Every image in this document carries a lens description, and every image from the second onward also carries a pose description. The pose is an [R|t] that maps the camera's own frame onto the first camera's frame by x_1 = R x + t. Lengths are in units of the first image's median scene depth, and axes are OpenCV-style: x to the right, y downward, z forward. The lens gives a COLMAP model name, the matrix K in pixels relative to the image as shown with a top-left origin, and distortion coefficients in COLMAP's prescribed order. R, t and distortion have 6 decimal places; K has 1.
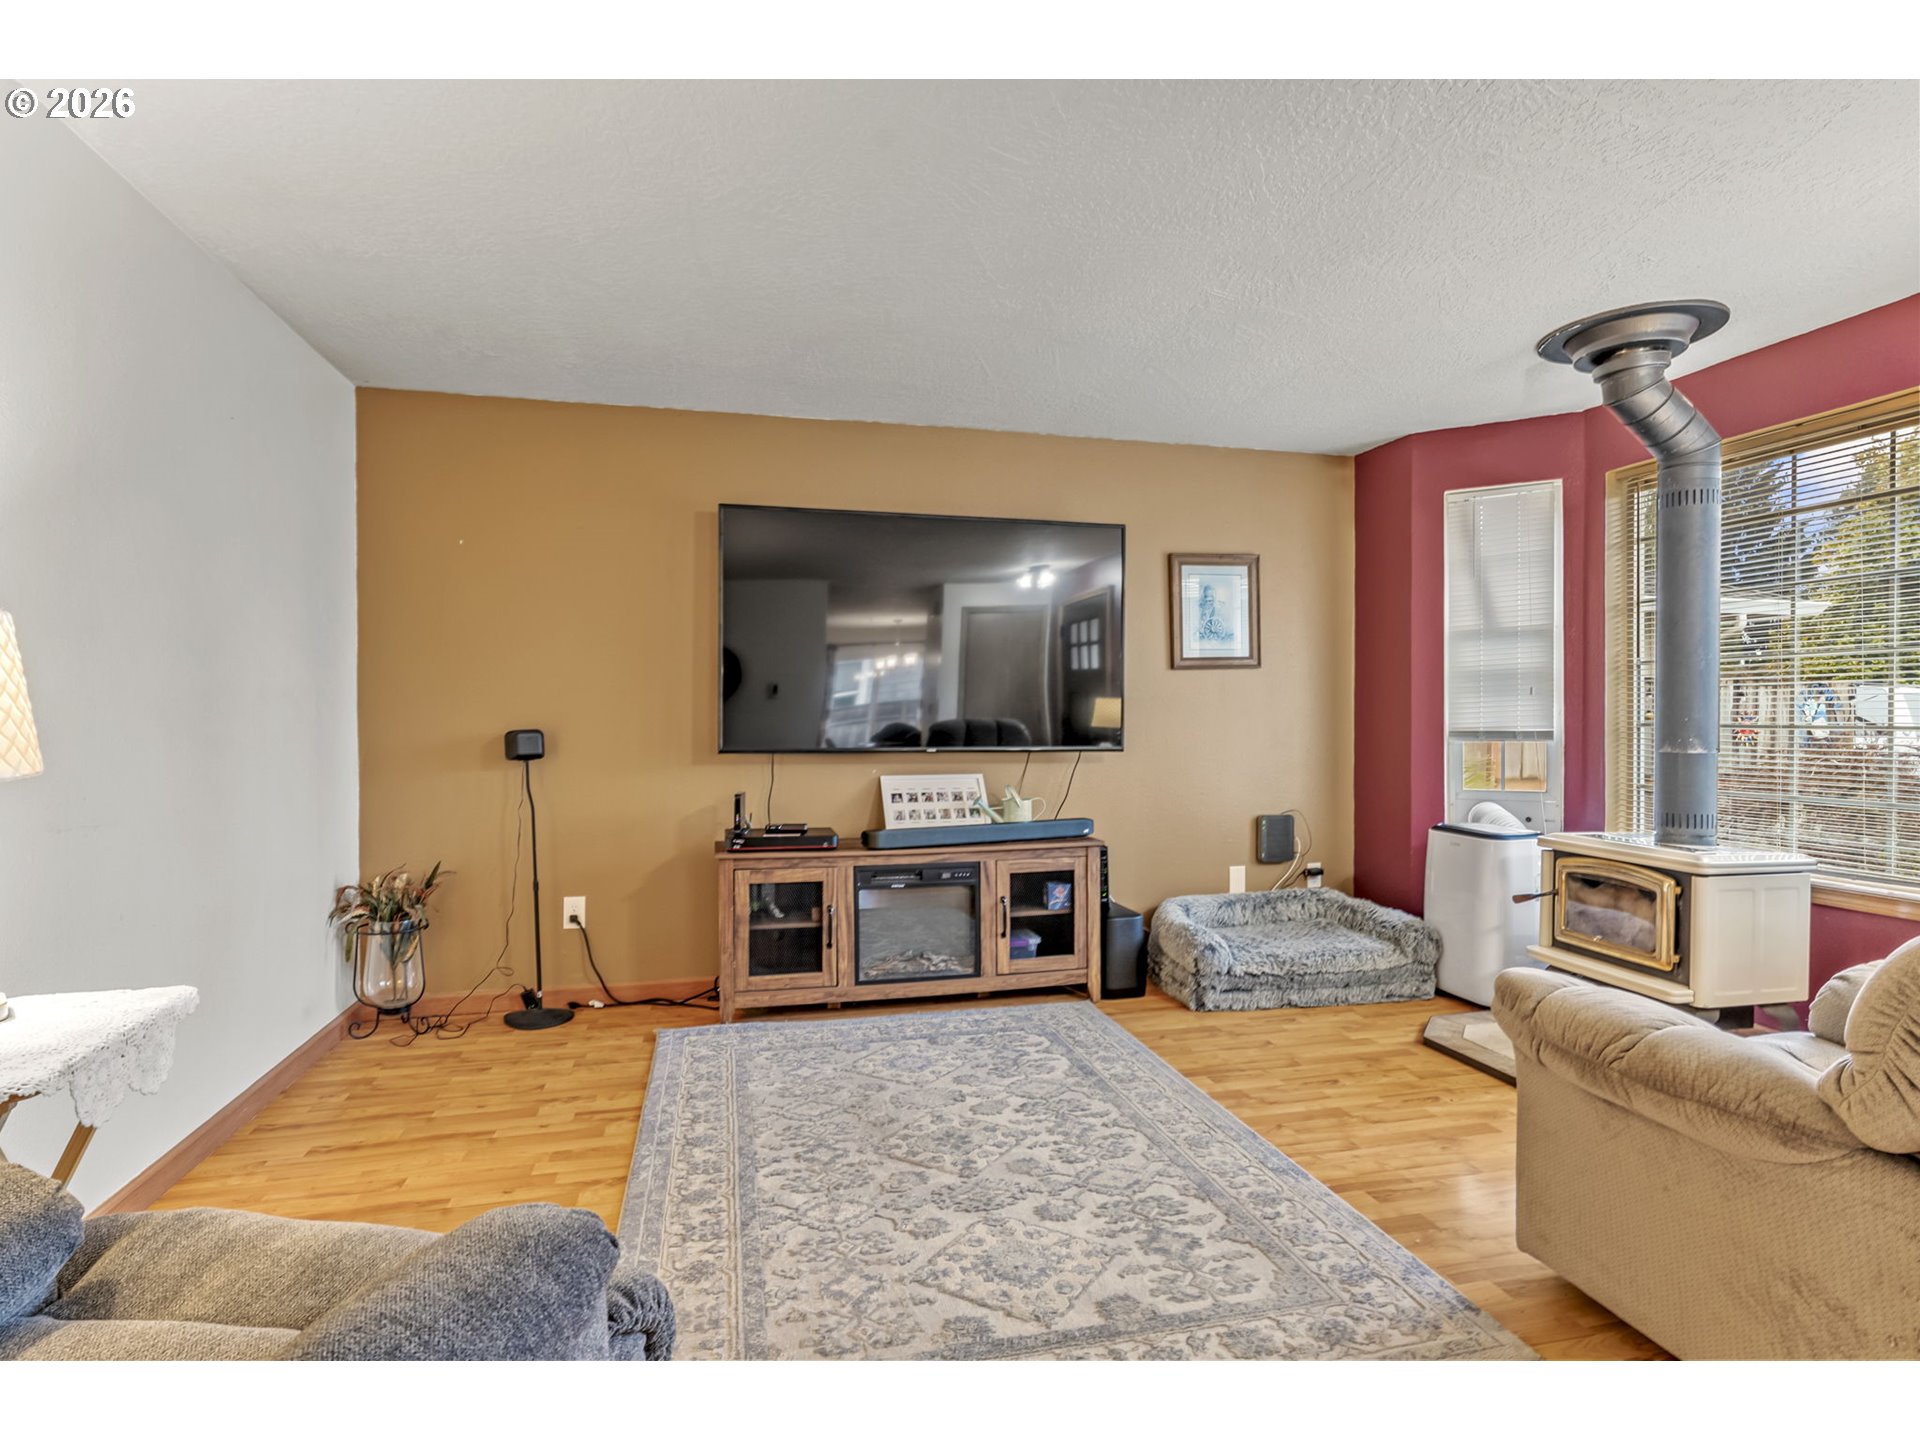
lens RADIAL K [[975.0, 0, 960.5], [0, 975.0, 723.5], [0, 0, 1]] dist [-0.007599, 0.003884]
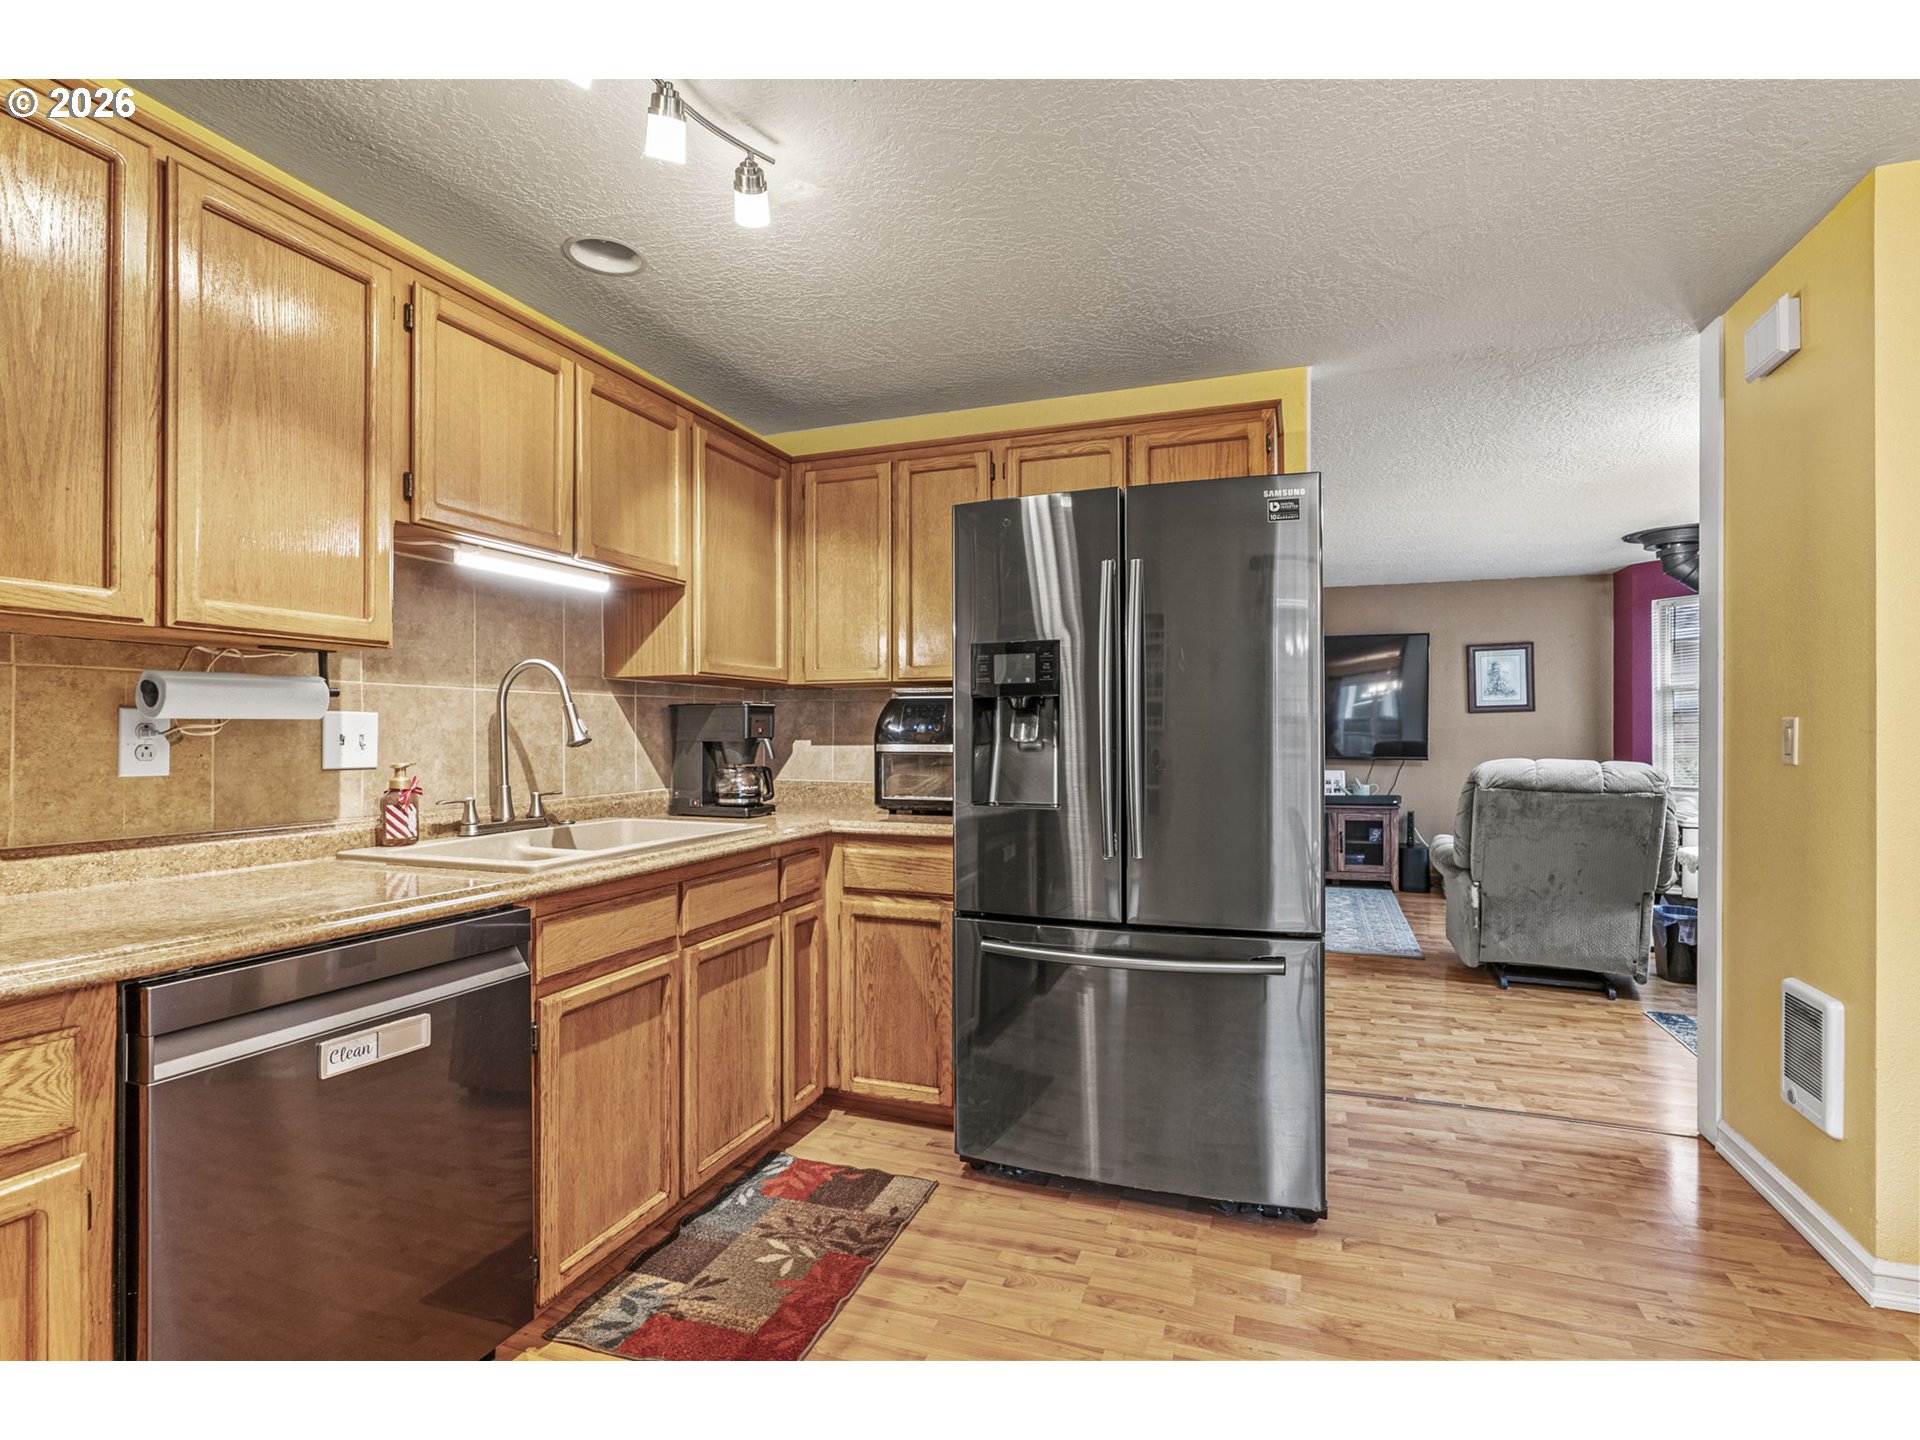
lens RADIAL K [[975.0, 0, 960.7], [0, 975.0, 724.4], [0, 0, 1]] dist [-0.007599, 0.003884]
pose [[0.843835, 0.009431, -0.536520, 0.457060], [-0.012038, 0.999927, -0.001357, -0.026789], [0.536468, 0.007604, 0.843887, -1.089851]]
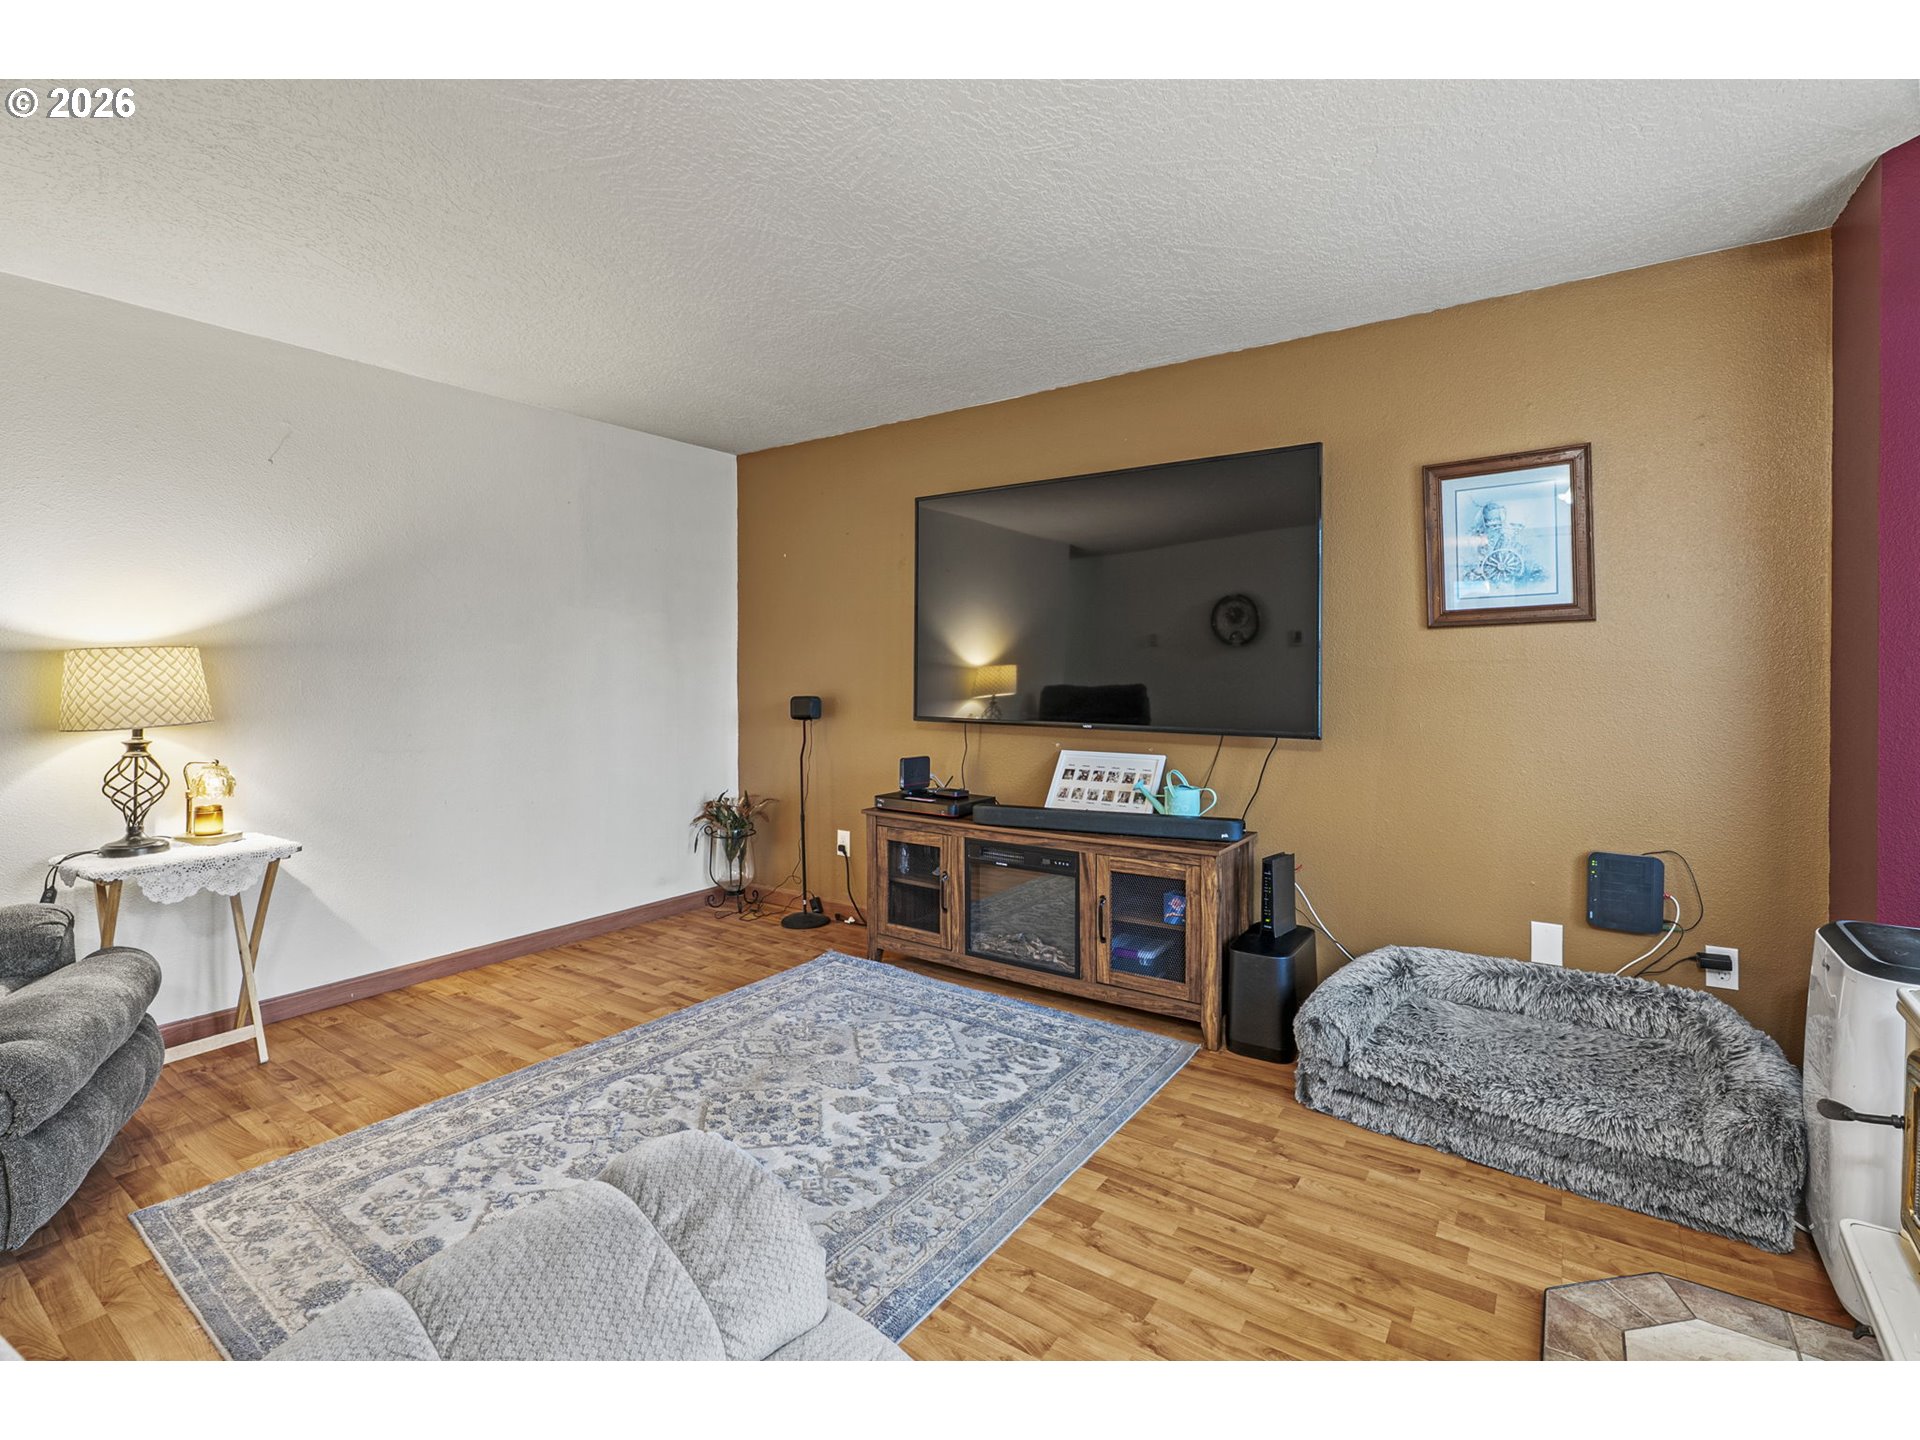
lens RADIAL K [[876.4, 0, 972.9], [0, 876.4, 679.9], [0, 0, 1]] dist [-0.006862, 0.001009]
pose [[0.665098, 0.007365, -0.746720, 0.571247], [-0.006924, 0.999969, 0.003696, -0.021258], [0.746724, 0.002712, 0.665128, 0.391398]]
